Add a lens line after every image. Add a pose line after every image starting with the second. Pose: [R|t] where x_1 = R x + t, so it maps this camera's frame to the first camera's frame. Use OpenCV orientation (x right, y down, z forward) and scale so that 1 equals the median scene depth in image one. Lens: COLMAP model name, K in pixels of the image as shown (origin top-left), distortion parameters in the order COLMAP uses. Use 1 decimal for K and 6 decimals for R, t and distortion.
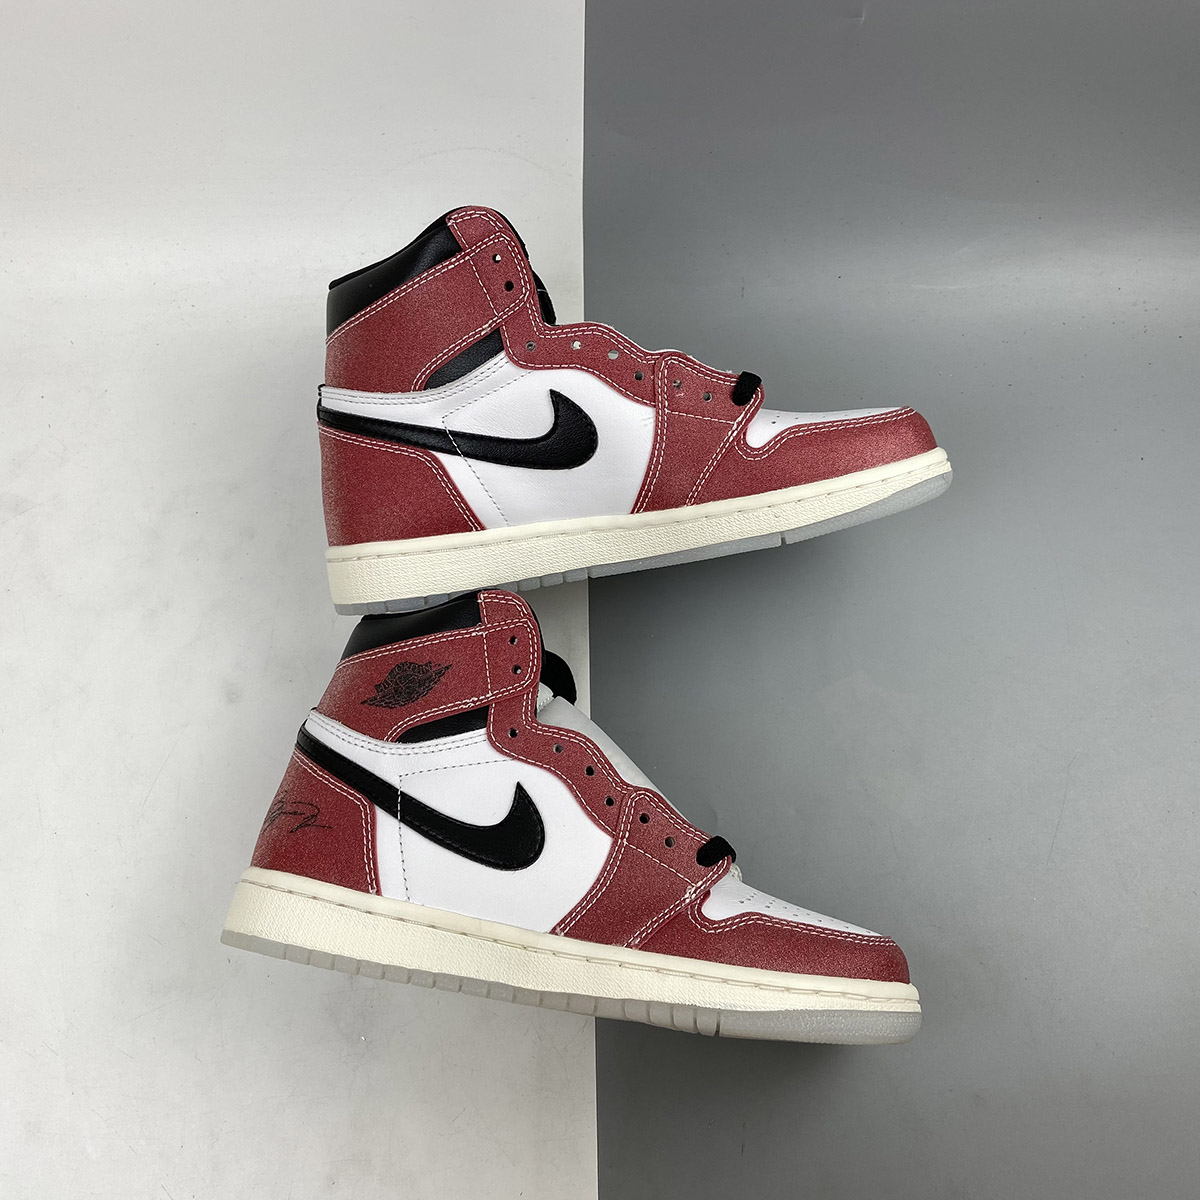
lens RADIAL K [[1218.9, 0, 608.3], [0, 1218.9, 588.0], [0, 0, 1]] dist [0.090636, 0.000000]
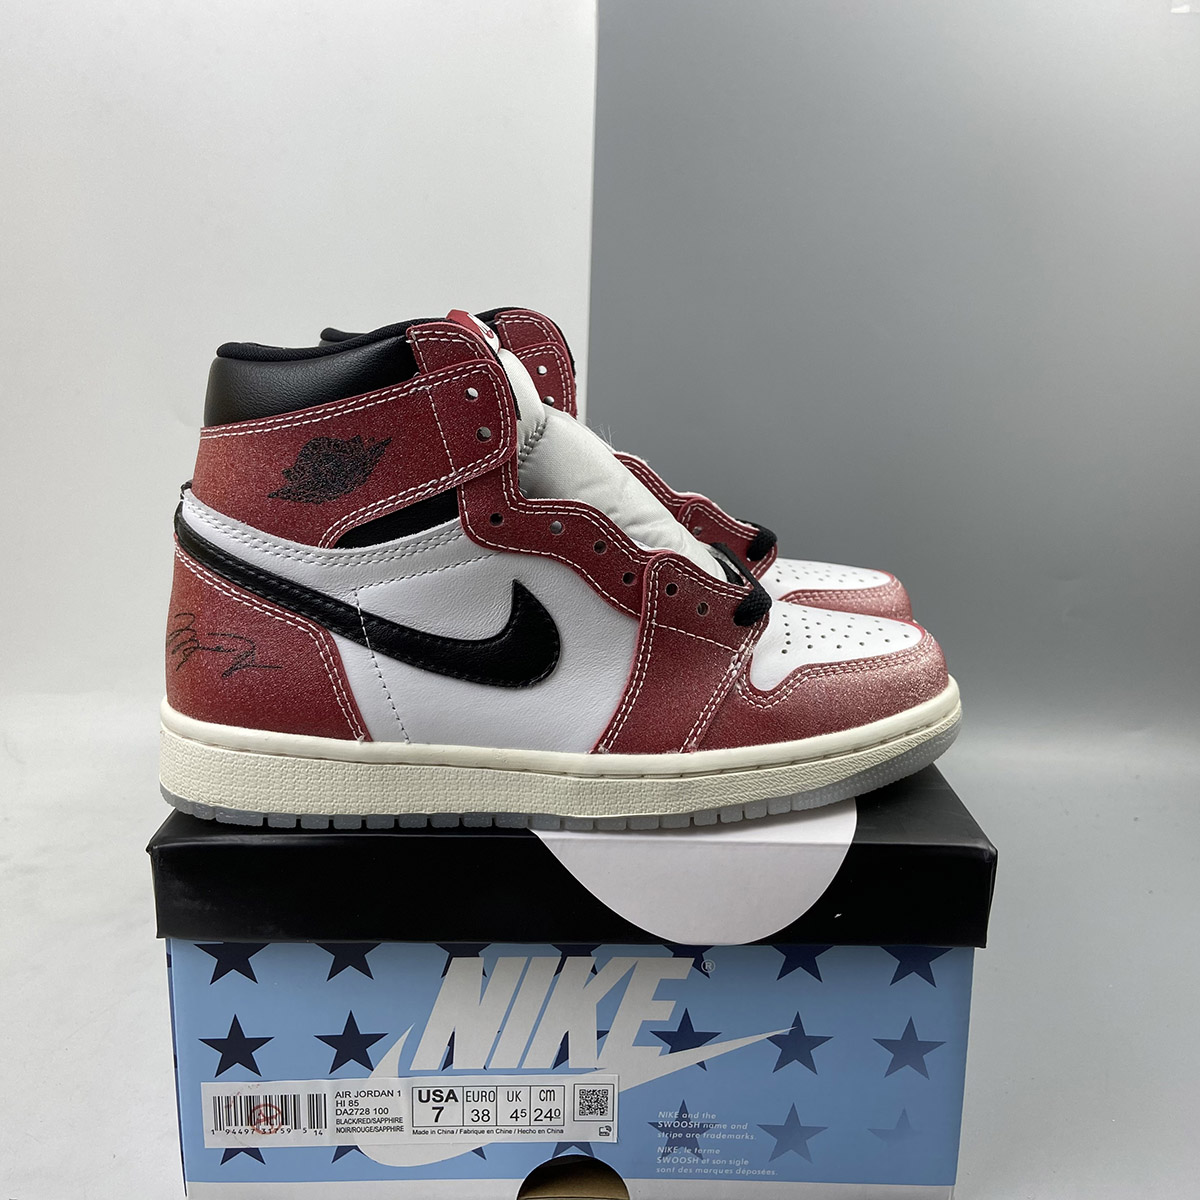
lens RADIAL K [[1218.9, 0, 609.5], [0, 1218.9, 591.6], [0, 0, 1]] dist [0.090636, 0.000000]
pose [[0.965410, -0.191855, 0.176567, -0.154033], [0.072503, 0.848004, 0.525007, -0.239915], [-0.250455, -0.494045, 0.832581, 0.330928]]
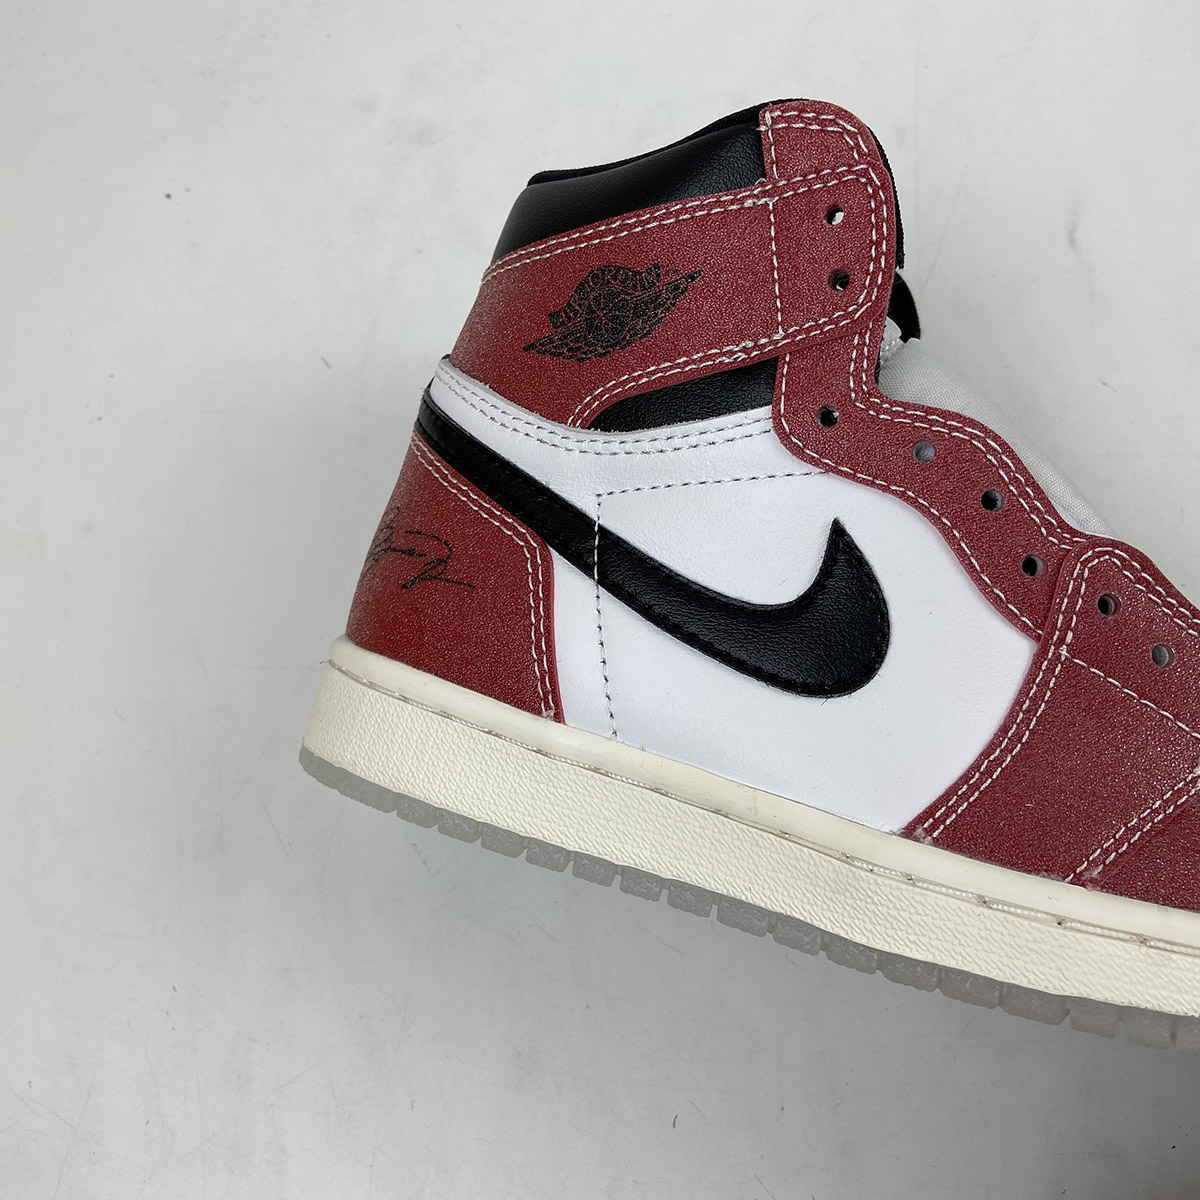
lens RADIAL K [[1218.9, 0, 609.3], [0, 1218.9, 596.1], [0, 0, 1]] dist [0.090636, 0.000000]
pose [[0.984369, 0.047135, -0.169691, -0.078351], [0.003815, 0.957586, 0.288122, 0.047872], [0.176075, -0.284266, 0.942439, 0.518437]]
